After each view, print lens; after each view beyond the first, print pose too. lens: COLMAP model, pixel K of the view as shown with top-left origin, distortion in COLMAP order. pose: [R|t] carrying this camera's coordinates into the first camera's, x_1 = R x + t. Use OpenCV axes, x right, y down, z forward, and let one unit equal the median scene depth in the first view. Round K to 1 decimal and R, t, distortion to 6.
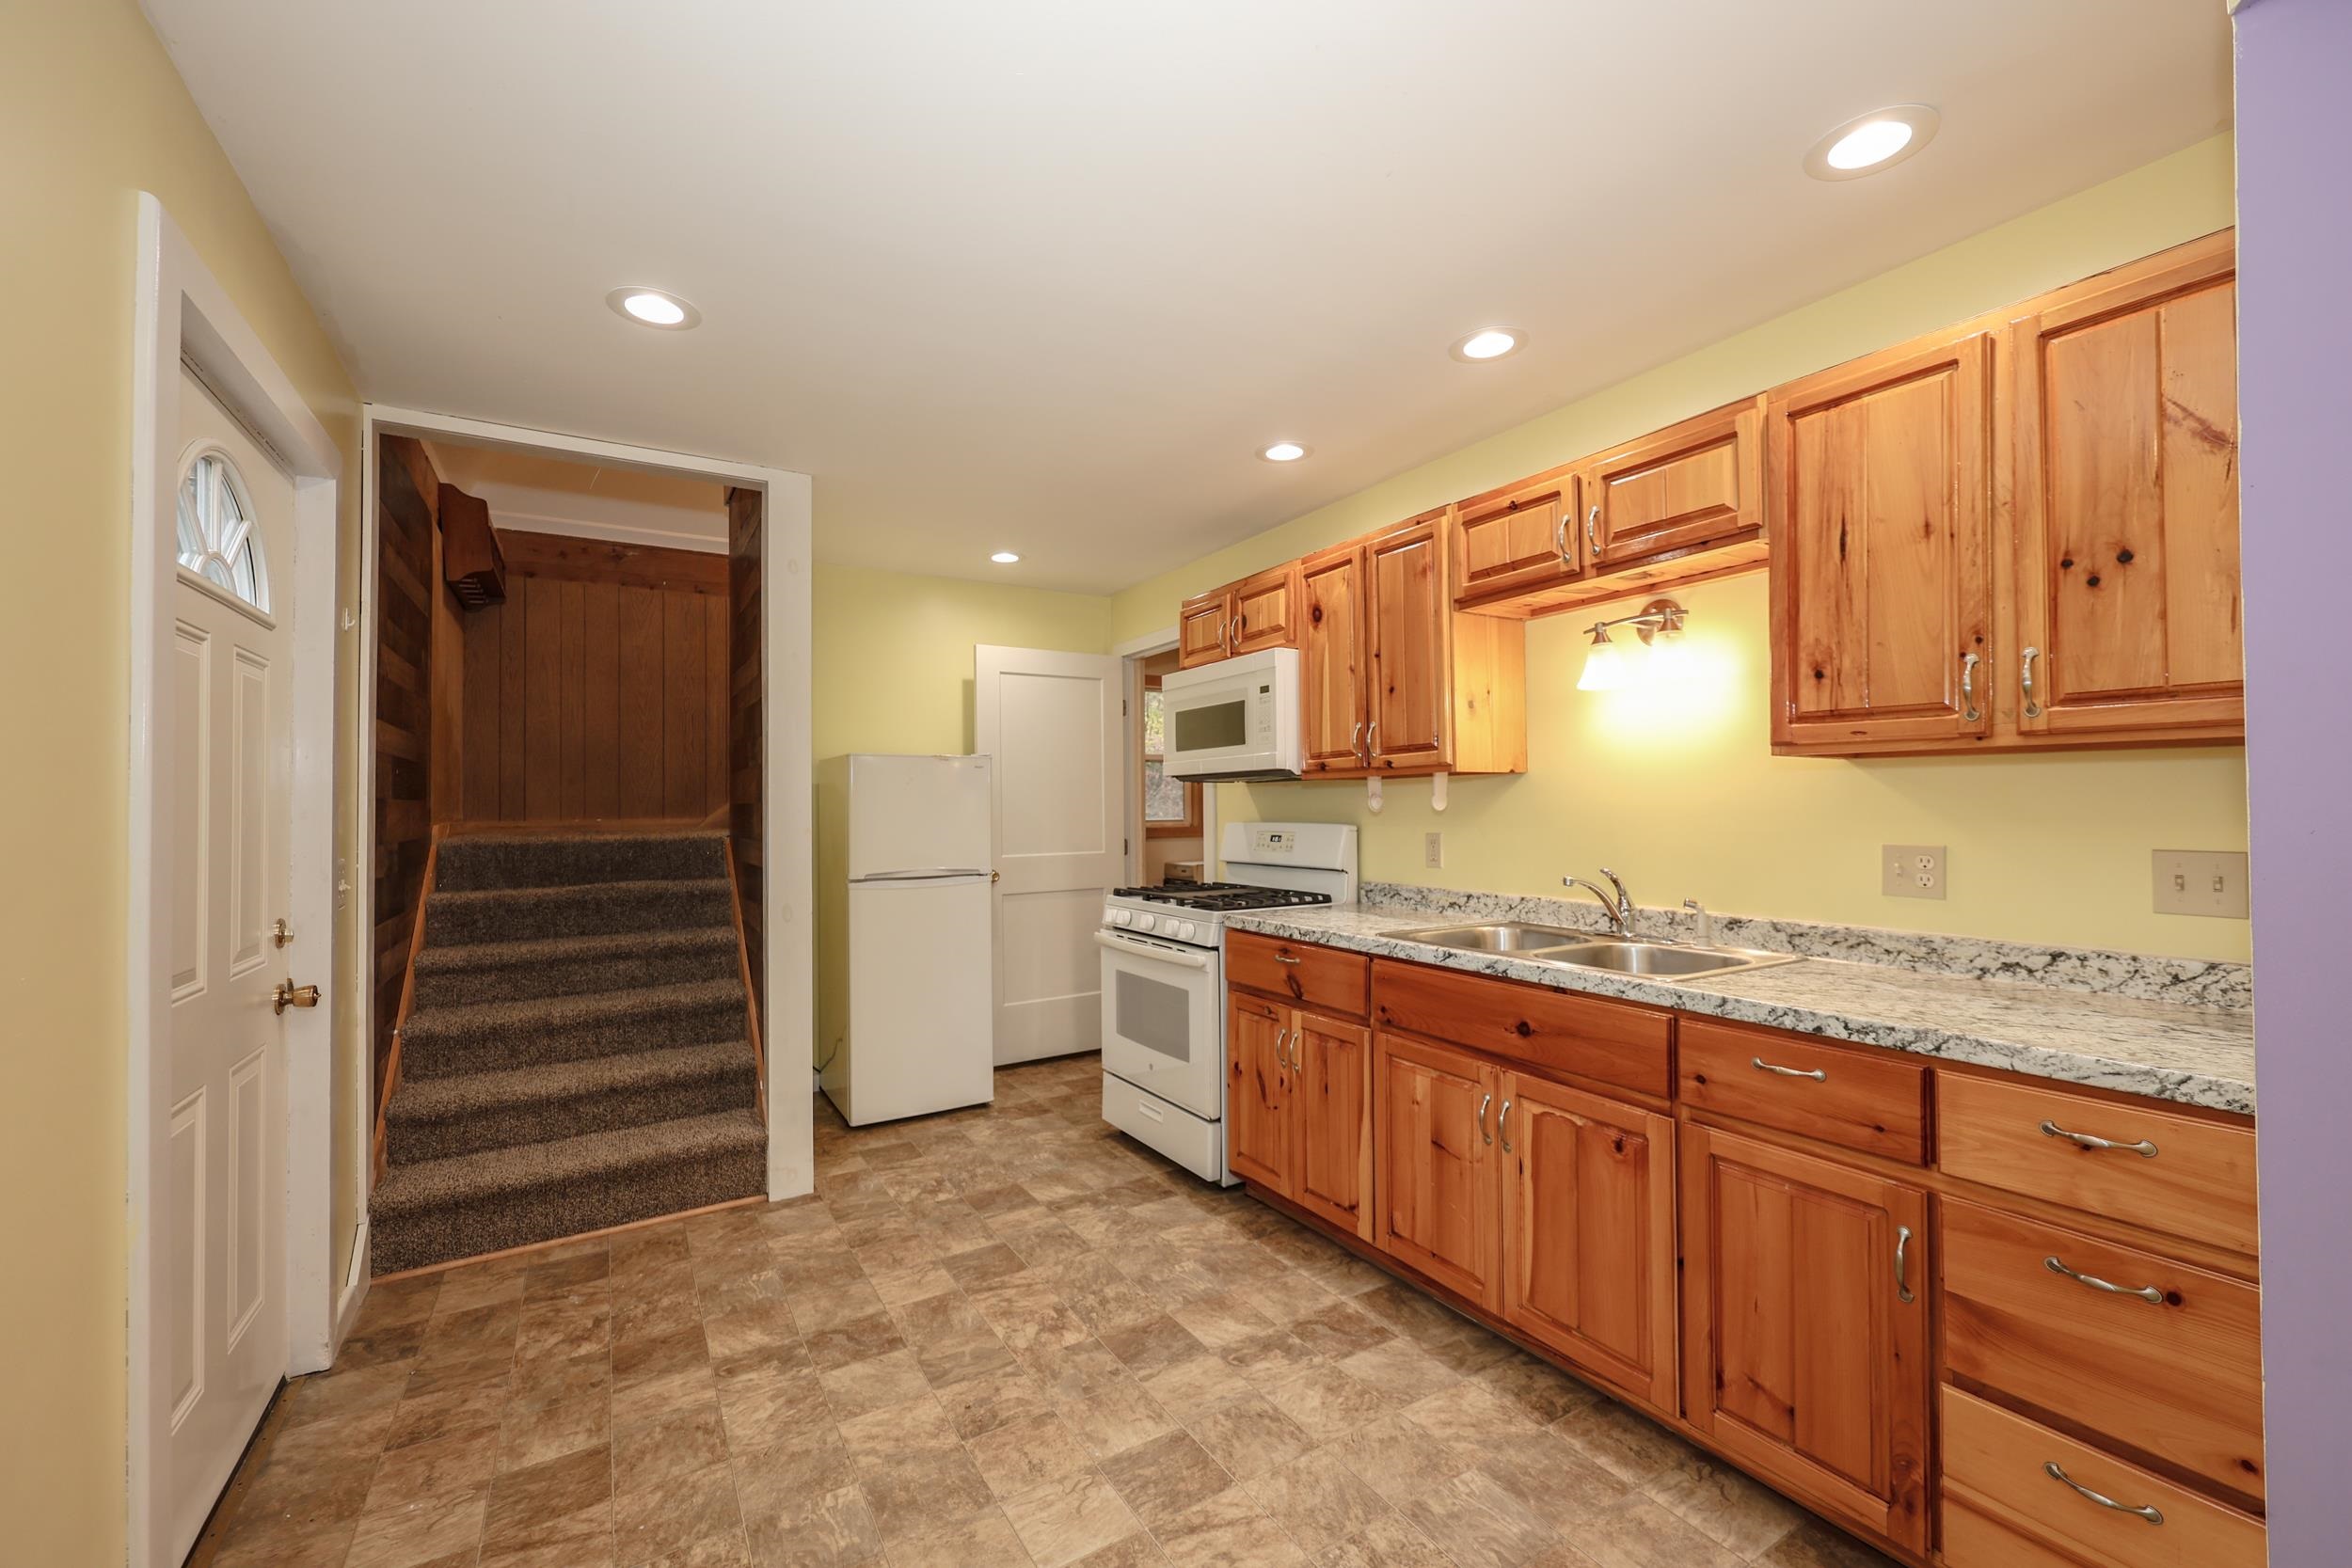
lens RADIAL K [[941.7, 0, 1176.0], [0, 941.7, 784.0], [0, 0, 1]] dist [0.001387, -0.000054]
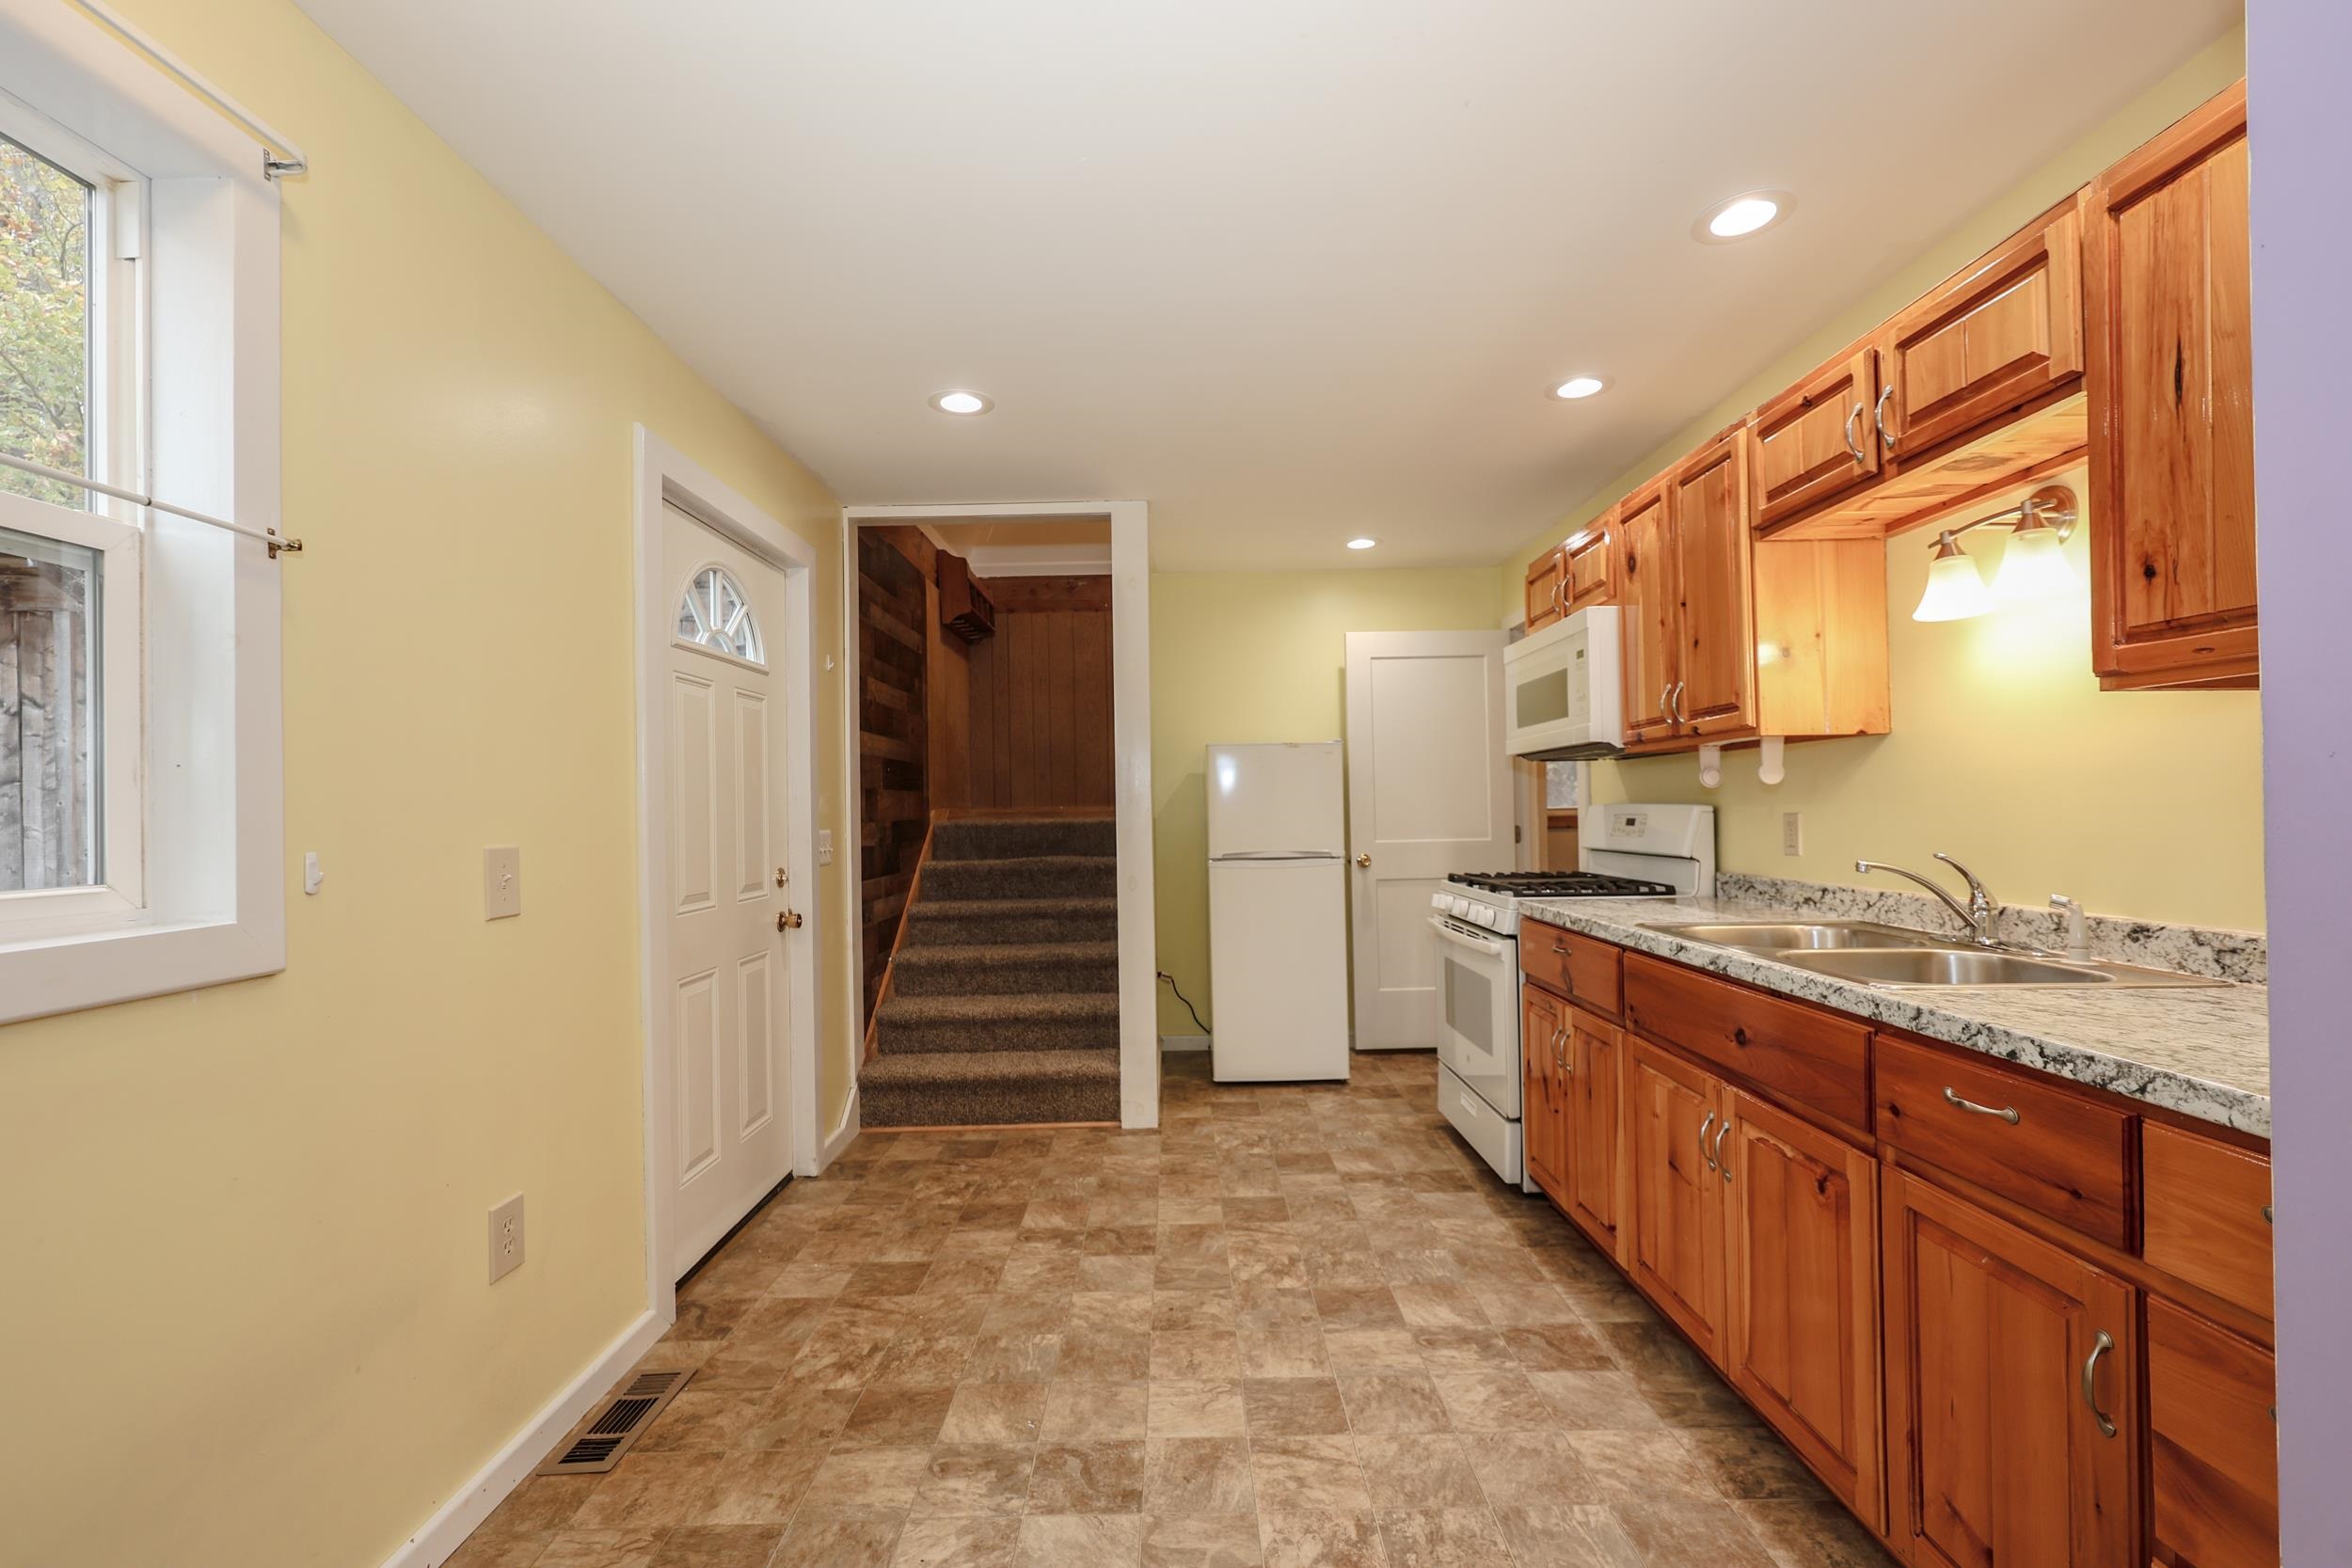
lens RADIAL K [[980.1, 0, 1176.6], [0, 980.1, 789.9], [0, 0, 1]] dist [0.000573, -0.000153]
pose [[0.856002, -0.014571, -0.516767, 0.350759], [0.020758, 0.999765, 0.006194, 0.021623], [0.516556, -0.016029, 0.856103, -0.003053]]
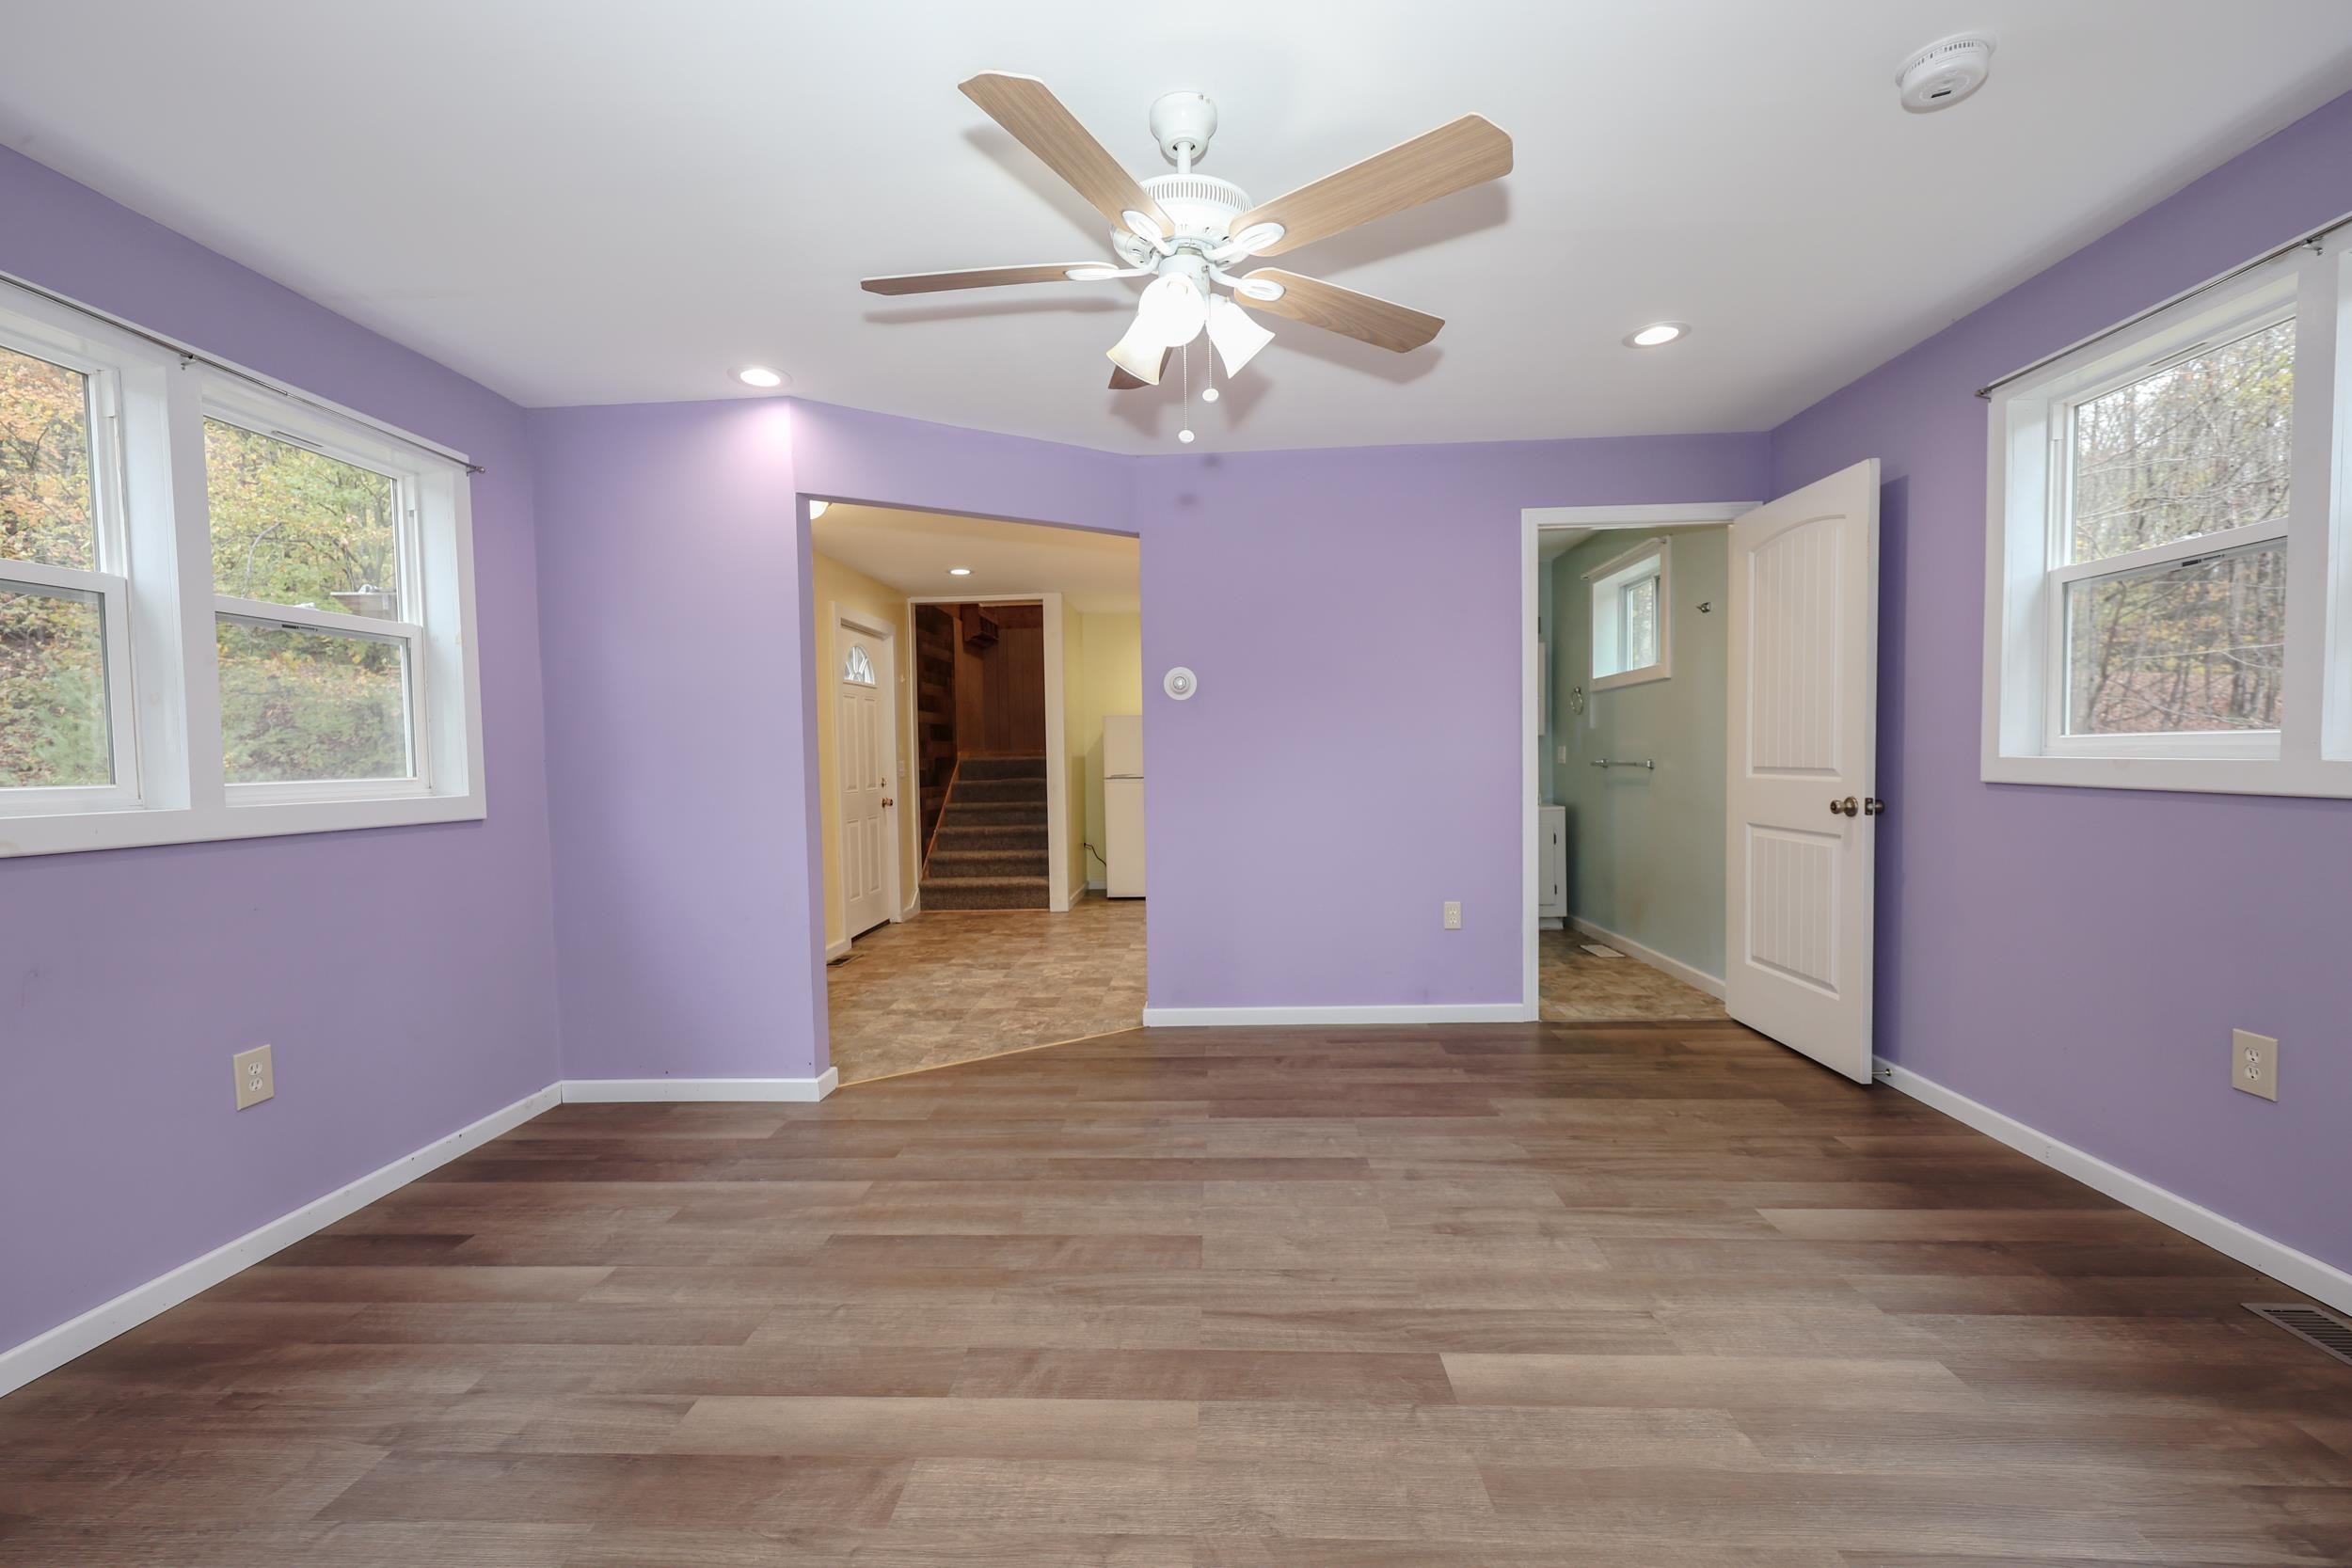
lens RADIAL K [[958.3, 0, 1171.6], [0, 958.3, 789.4], [0, 0, 1]] dist [0.004864, -0.000395]
pose [[0.828706, 0.018670, -0.559373, 1.529372], [0.019234, 0.997903, 0.061802, 0.000010], [0.559354, -0.061974, 0.826609, -1.042068]]
